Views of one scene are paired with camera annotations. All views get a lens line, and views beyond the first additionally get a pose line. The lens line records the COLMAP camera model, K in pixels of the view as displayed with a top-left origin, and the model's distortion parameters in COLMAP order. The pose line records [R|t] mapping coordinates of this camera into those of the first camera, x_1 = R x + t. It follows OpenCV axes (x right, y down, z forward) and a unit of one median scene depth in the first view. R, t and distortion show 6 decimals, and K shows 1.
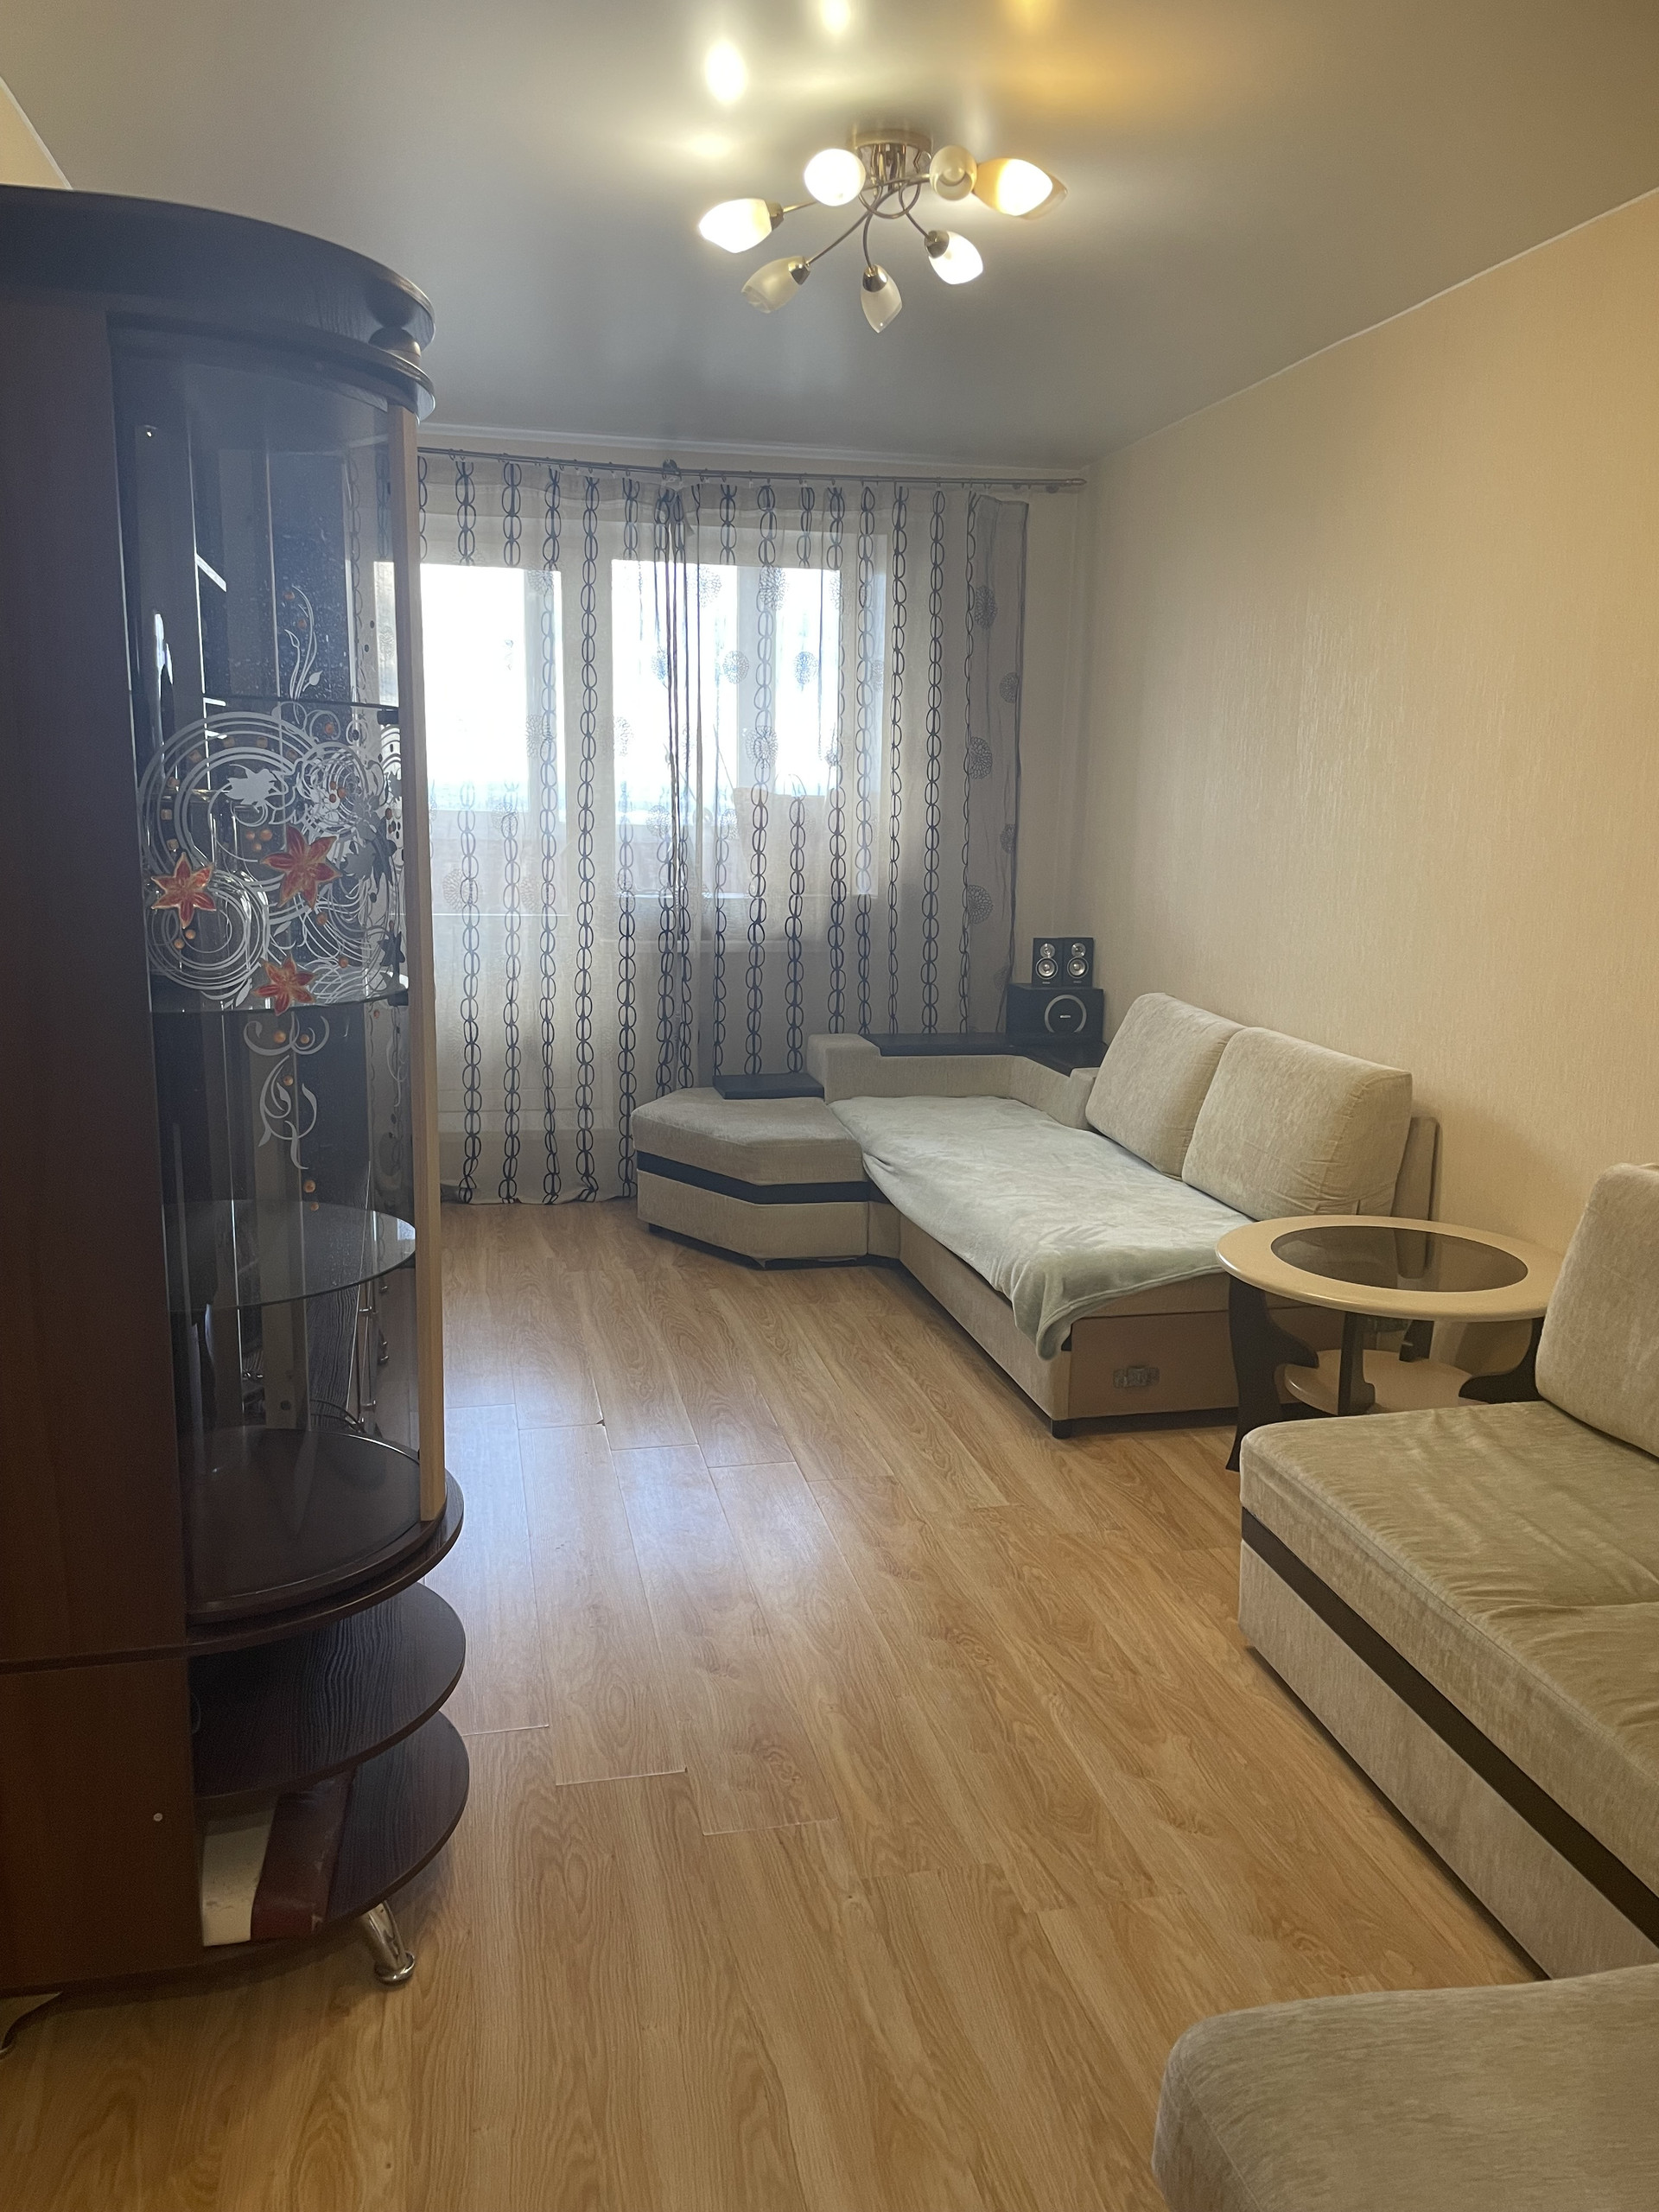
lens RADIAL K [[1676.0, 0, 839.0], [0, 1676.0, 1100.0], [0, 0, 1]] dist [-0.000205, -0.000633]
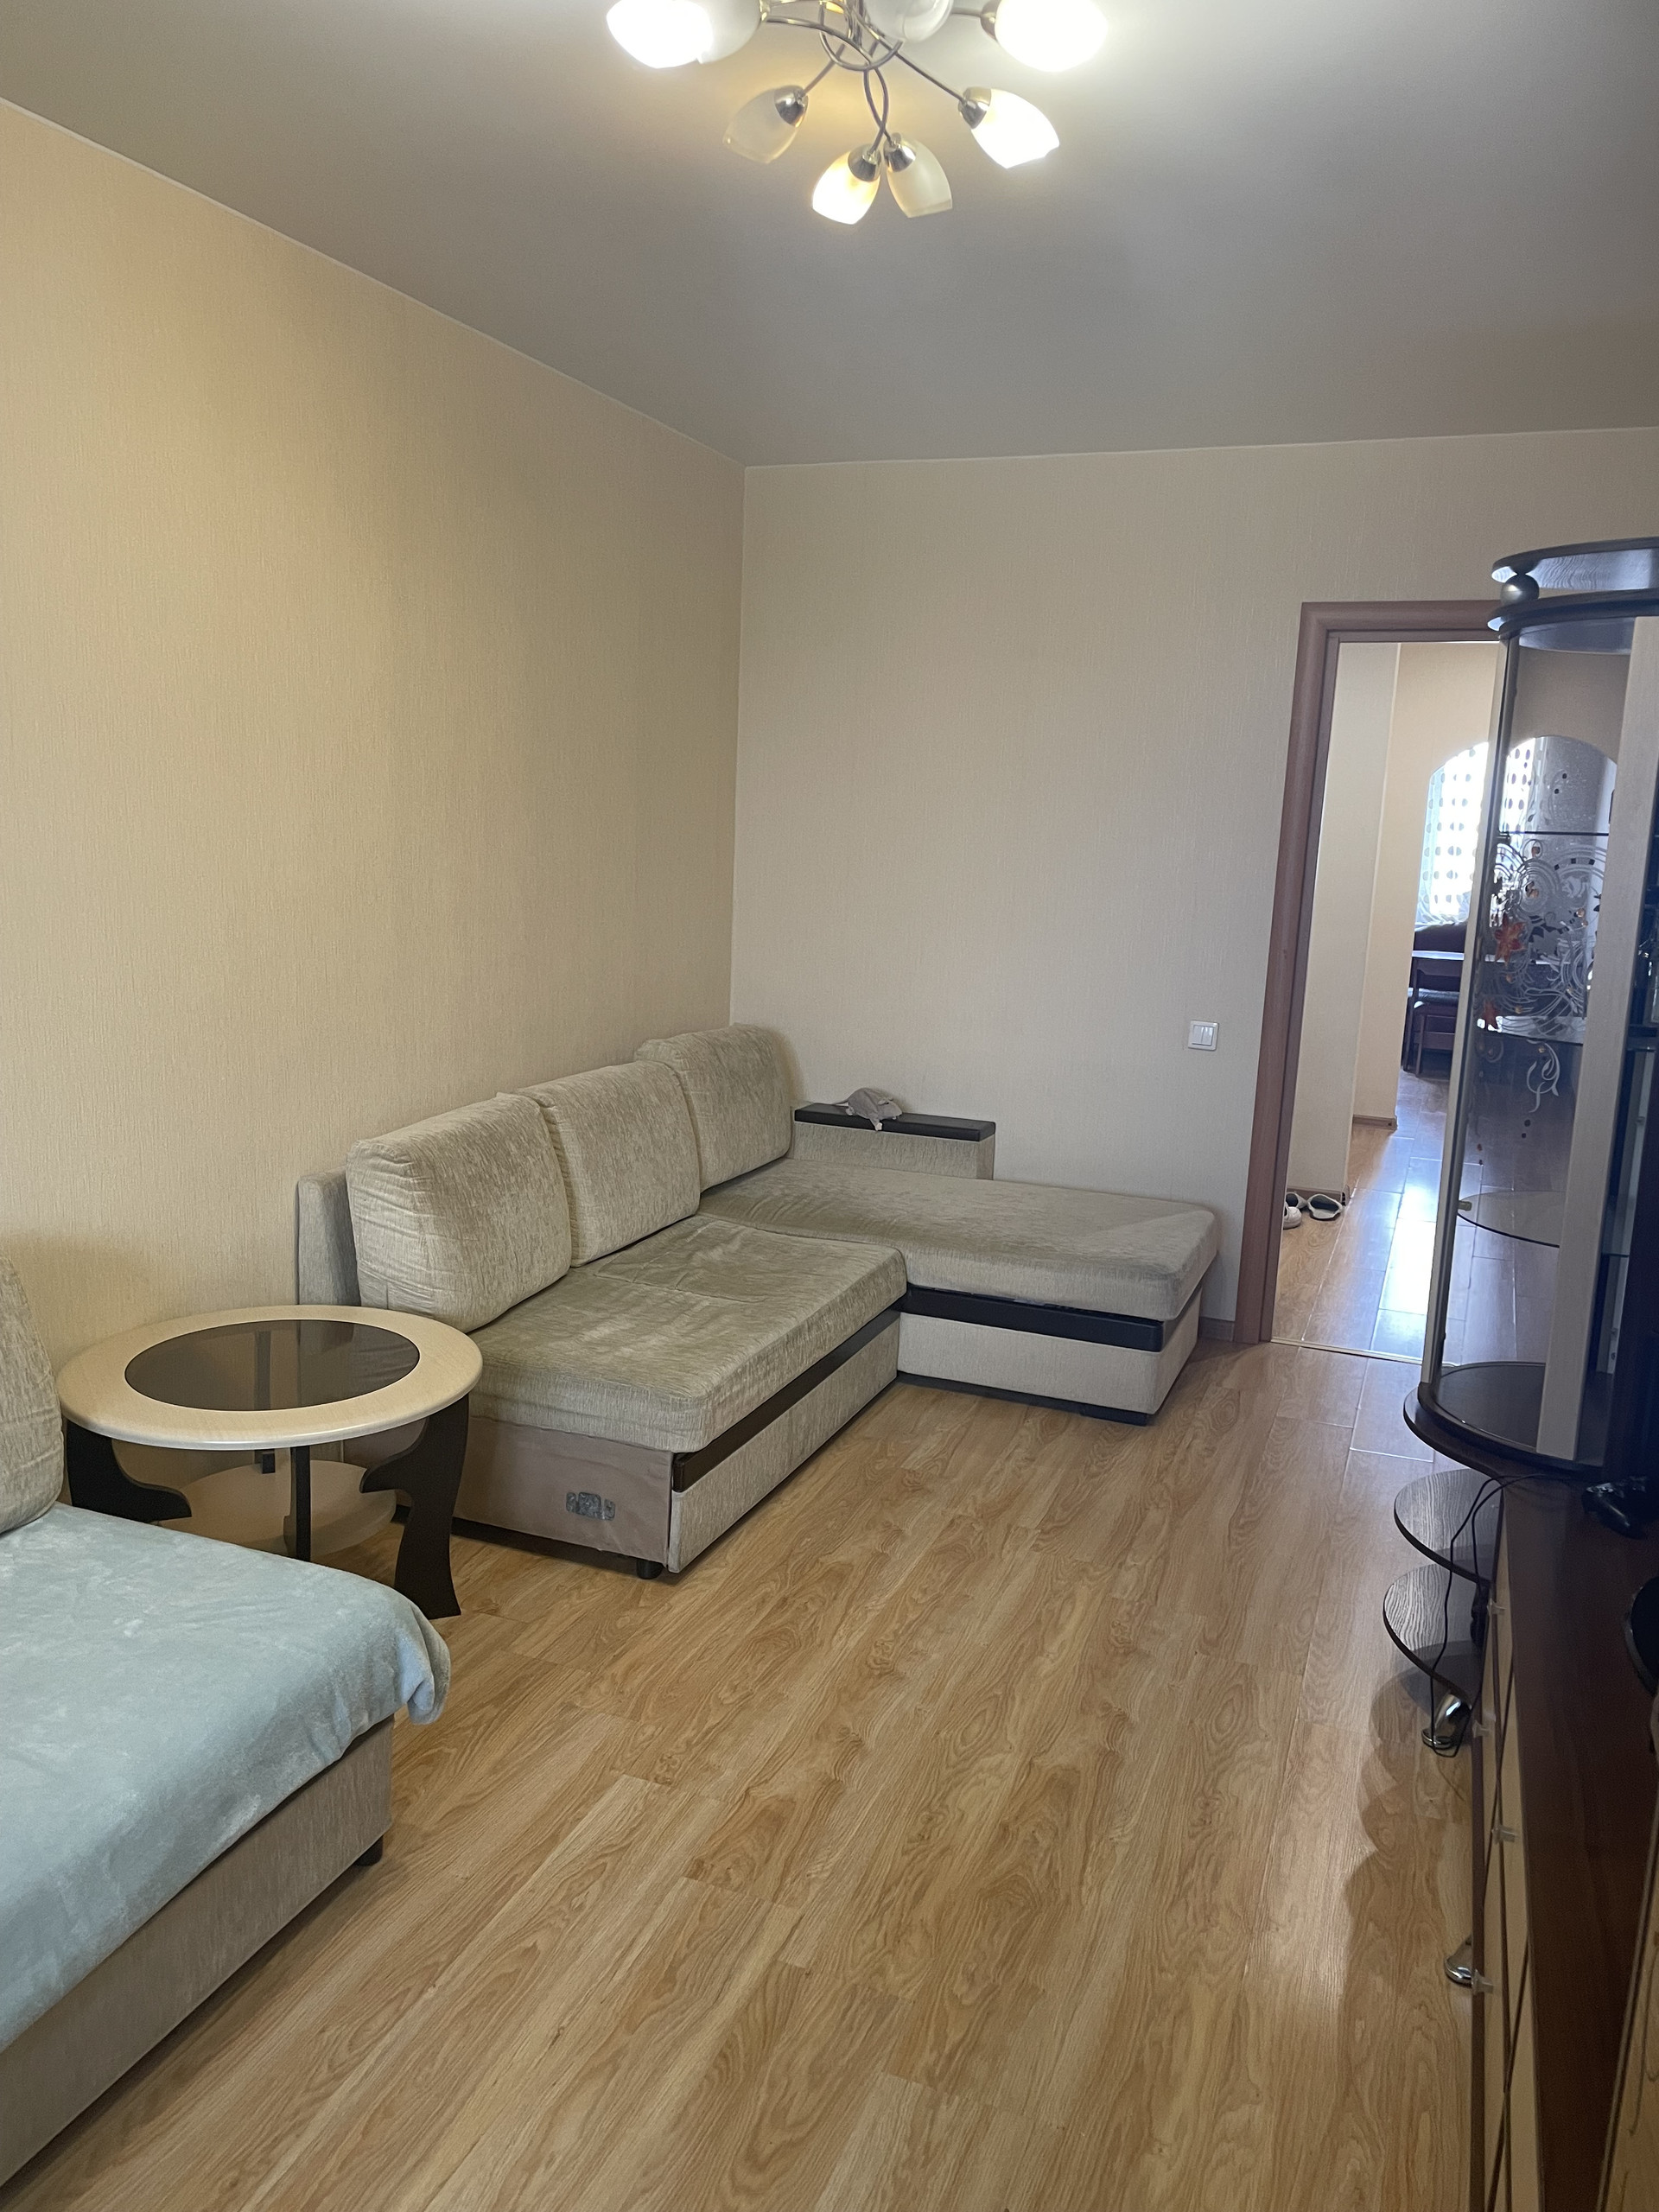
lens RADIAL K [[1676.0, 0, 839.1], [0, 1676.0, 1108.9], [0, 0, 1]] dist [-0.000205, -0.000633]
pose [[-0.839204, -0.134926, 0.526813, -0.483137], [0.050647, 0.945131, 0.322743, -0.402992], [-0.541453, 0.297529, -0.786324, 2.069164]]
